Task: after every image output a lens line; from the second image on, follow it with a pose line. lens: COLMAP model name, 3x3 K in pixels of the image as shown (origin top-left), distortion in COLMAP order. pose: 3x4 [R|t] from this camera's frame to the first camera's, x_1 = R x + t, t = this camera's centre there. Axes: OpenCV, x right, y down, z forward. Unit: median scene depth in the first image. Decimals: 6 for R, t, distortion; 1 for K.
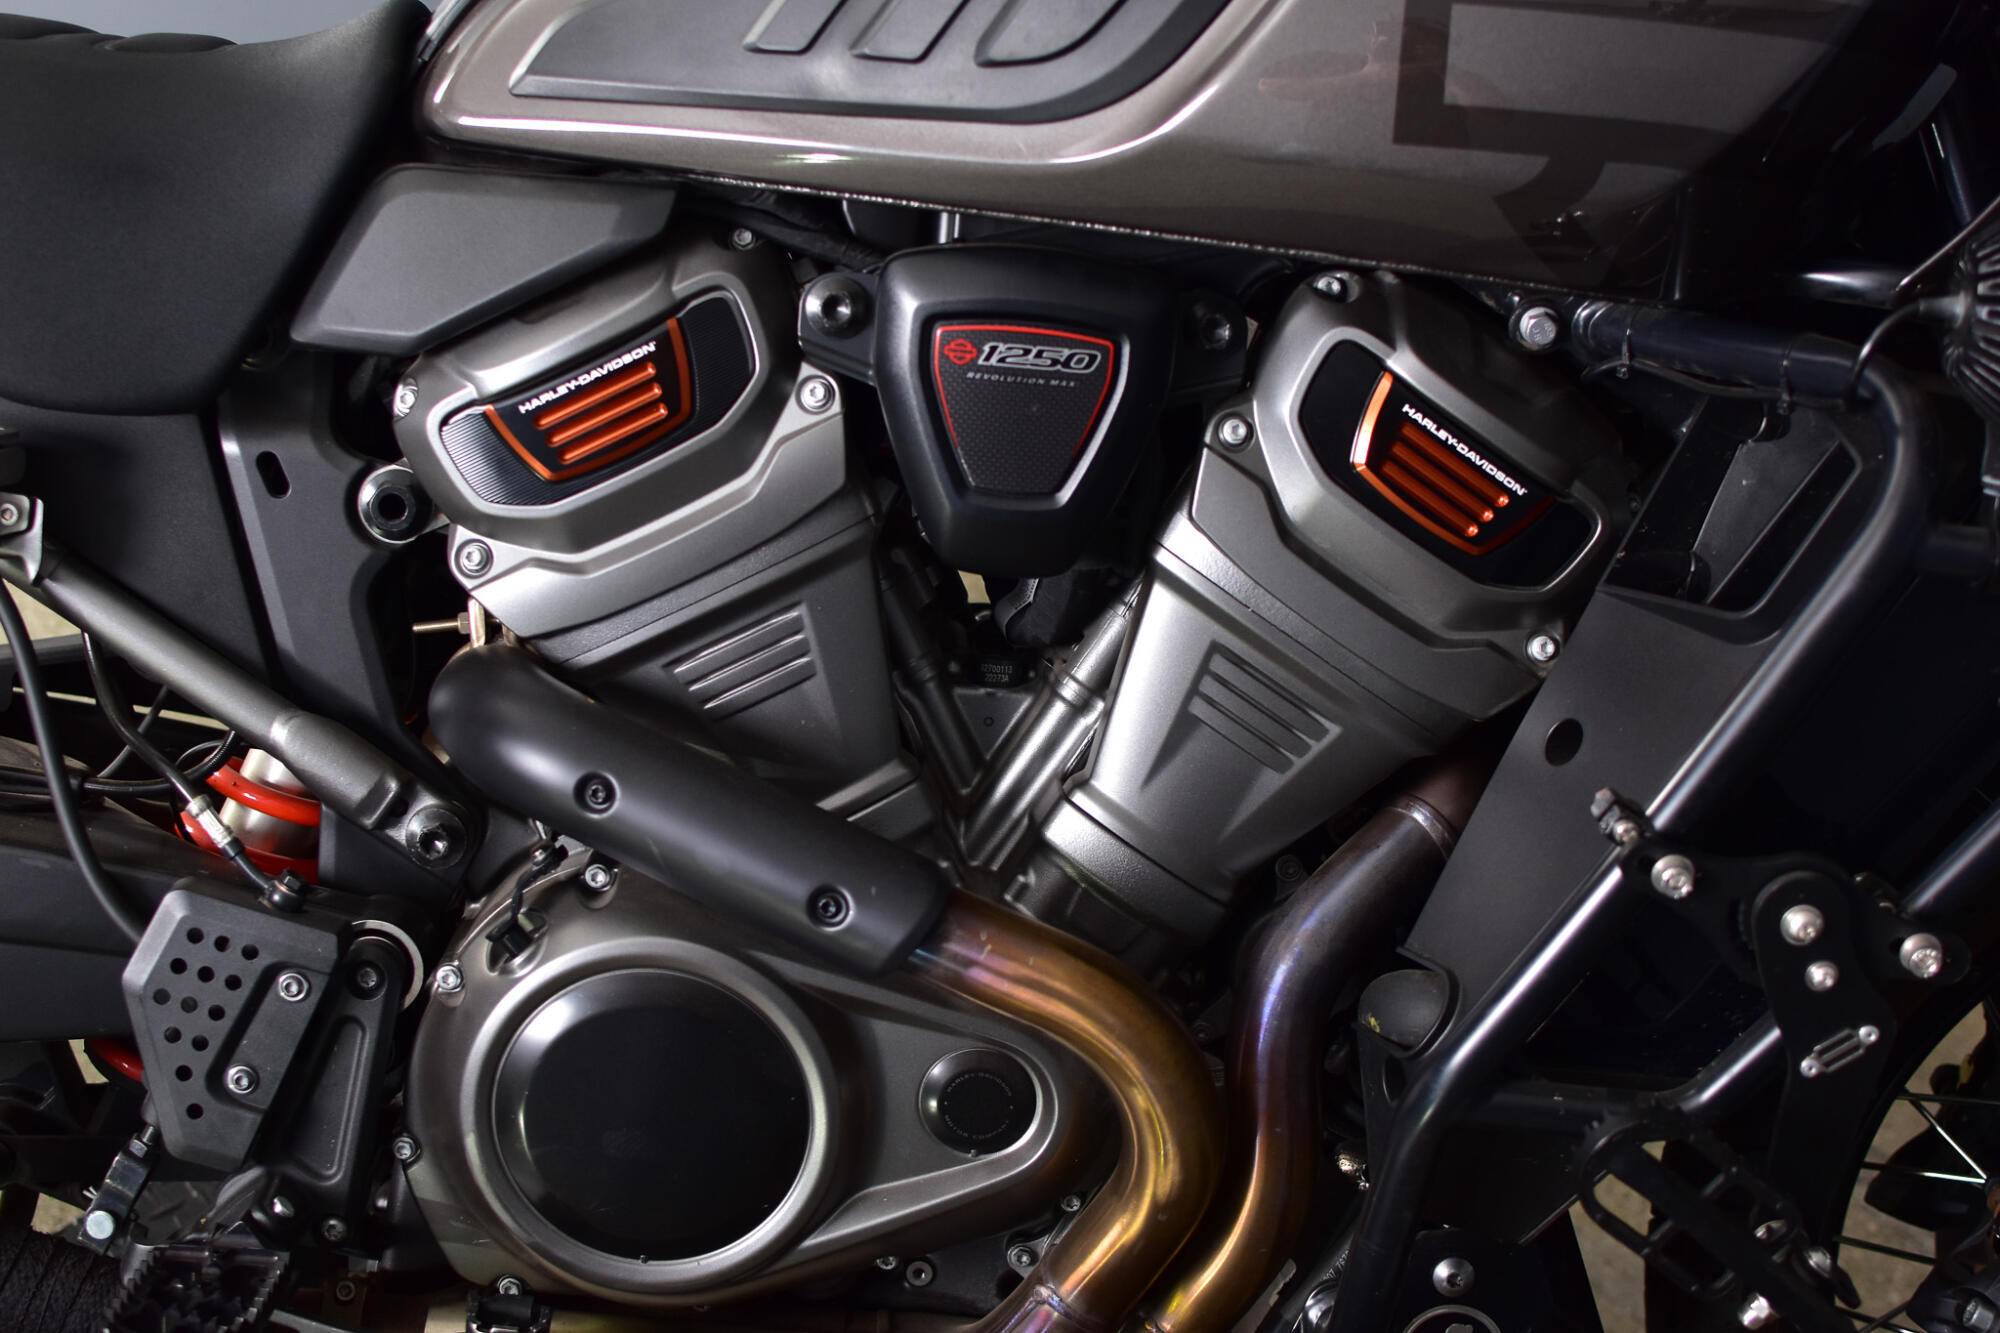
lens RADIAL K [[3039.7, 0, 1005.1], [0, 3039.7, 681.5], [0, 0, 1]] dist [-0.146684, 0.000000]
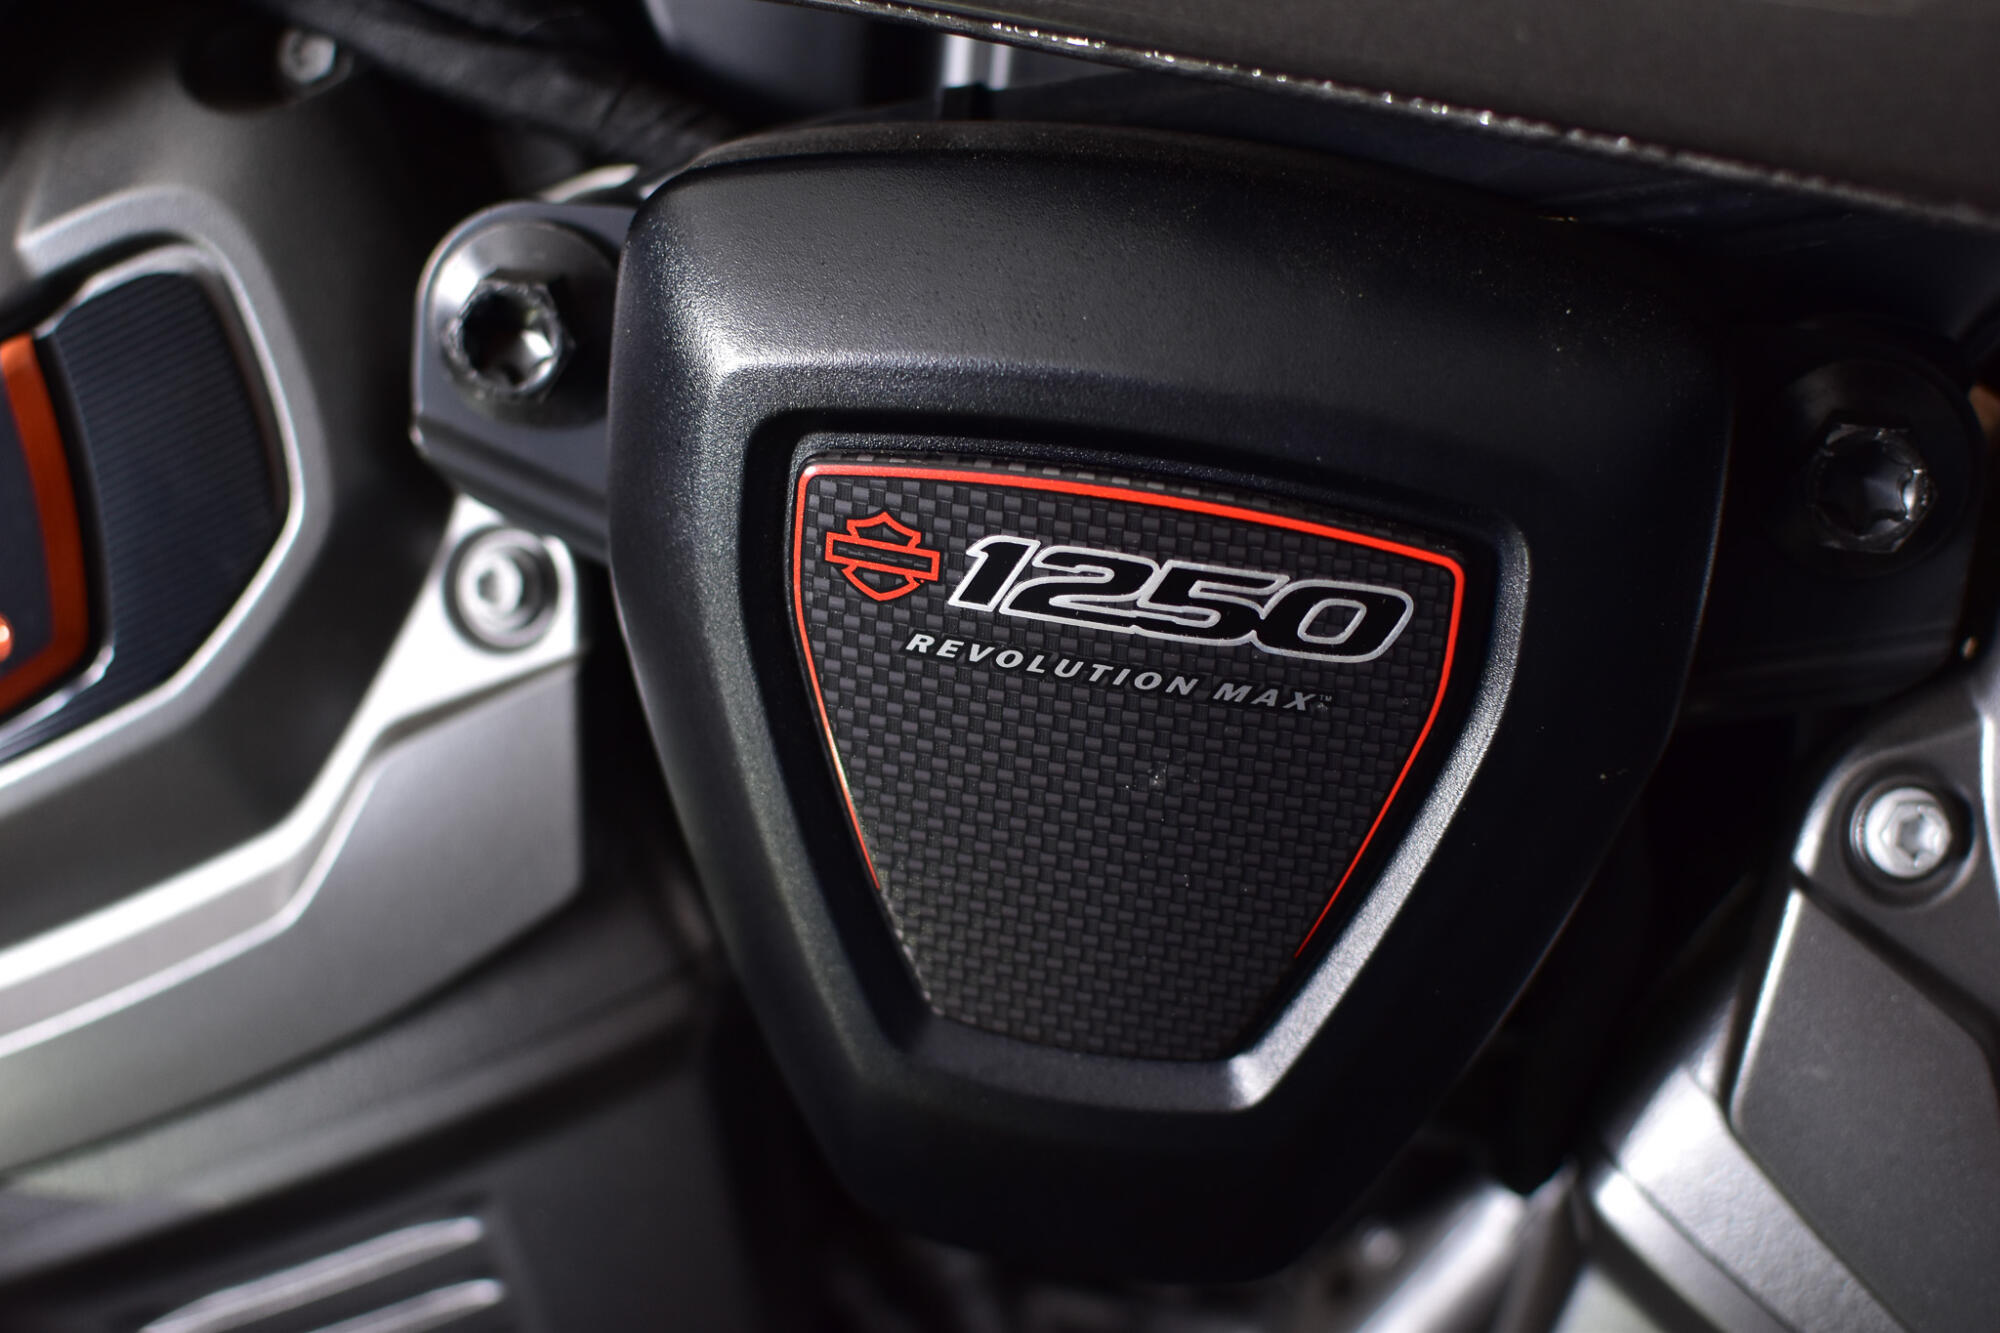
lens RADIAL K [[3039.7, 0, 992.5], [0, 3039.7, 670.3], [0, 0, 1]] dist [-0.146684, 0.000000]
pose [[0.981704, 0.067069, -0.178211, 0.041507], [-0.043549, 0.990191, 0.132758, -0.131051], [0.185367, -0.122568, 0.974995, 0.722207]]
